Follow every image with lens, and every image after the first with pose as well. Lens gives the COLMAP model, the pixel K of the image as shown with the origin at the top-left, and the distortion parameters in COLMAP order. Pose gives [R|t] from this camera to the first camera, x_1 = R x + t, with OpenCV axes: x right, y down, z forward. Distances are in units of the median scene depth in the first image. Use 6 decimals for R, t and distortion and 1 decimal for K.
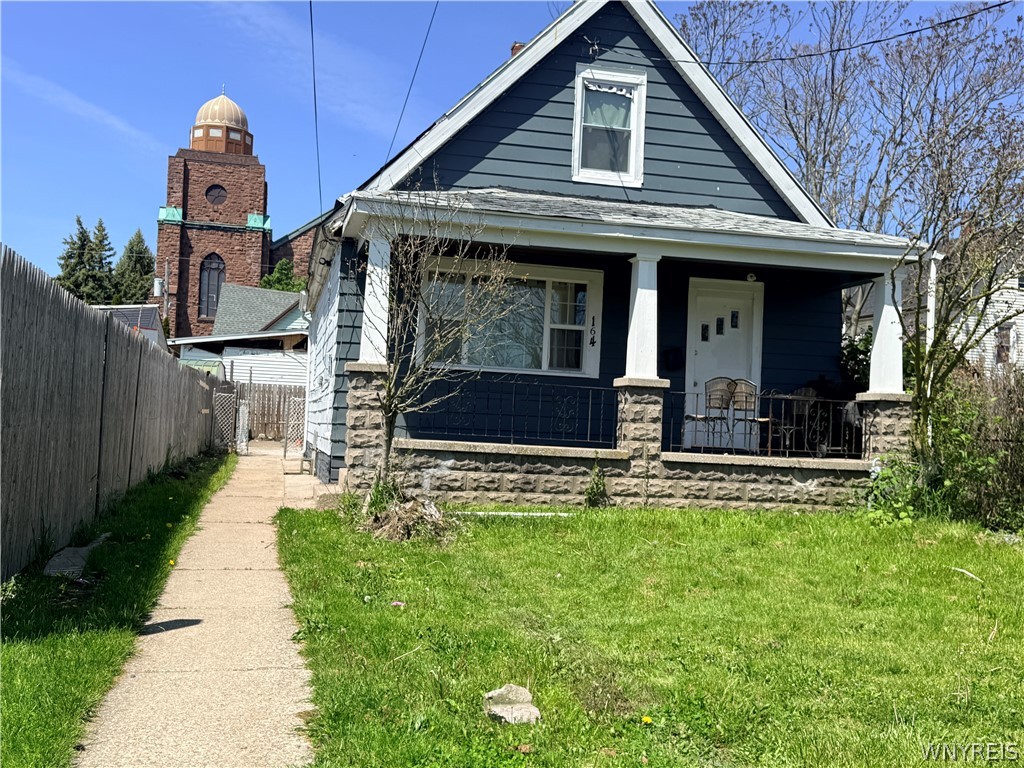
lens RADIAL K [[1063.8, 0, 512.0], [0, 1063.8, 384.0], [0, 0, 1]] dist [0.003512, 0.007402]
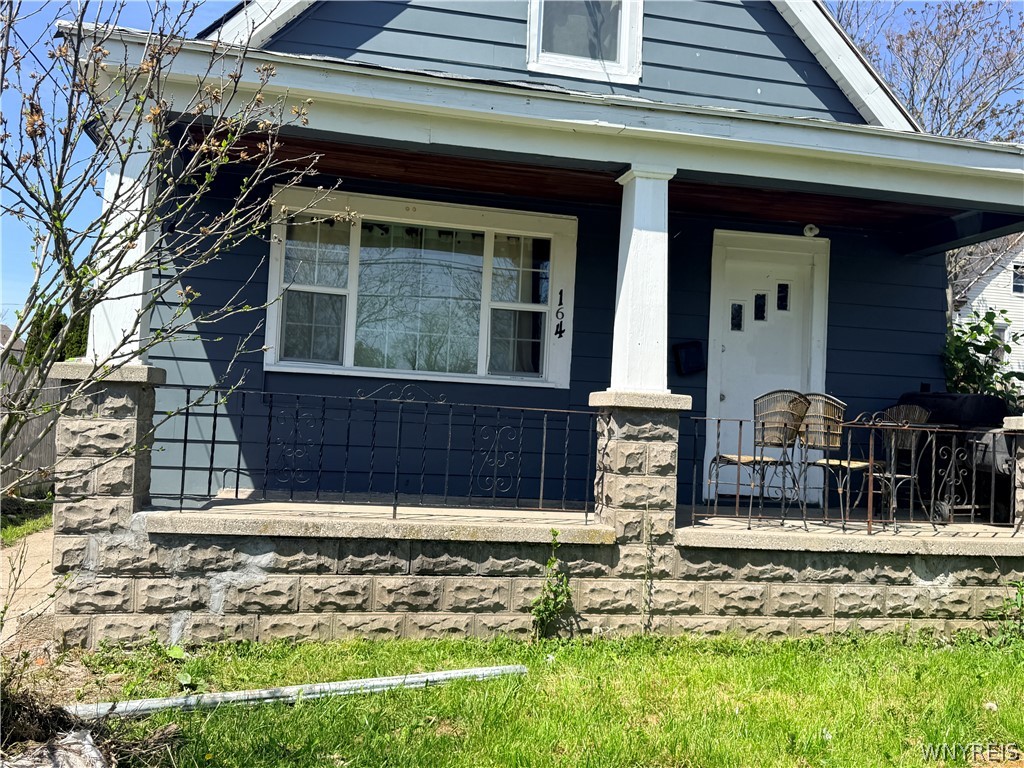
lens RADIAL K [[908.1, 0, 512.0], [0, 908.1, 384.0], [0, 0, 1]] dist [0.036512, -0.020110]
pose [[0.999954, 0.002771, -0.009149, 0.060450], [-0.002742, 0.999991, 0.003156, -0.011200], [0.009158, -0.003130, 0.999953, 0.532300]]
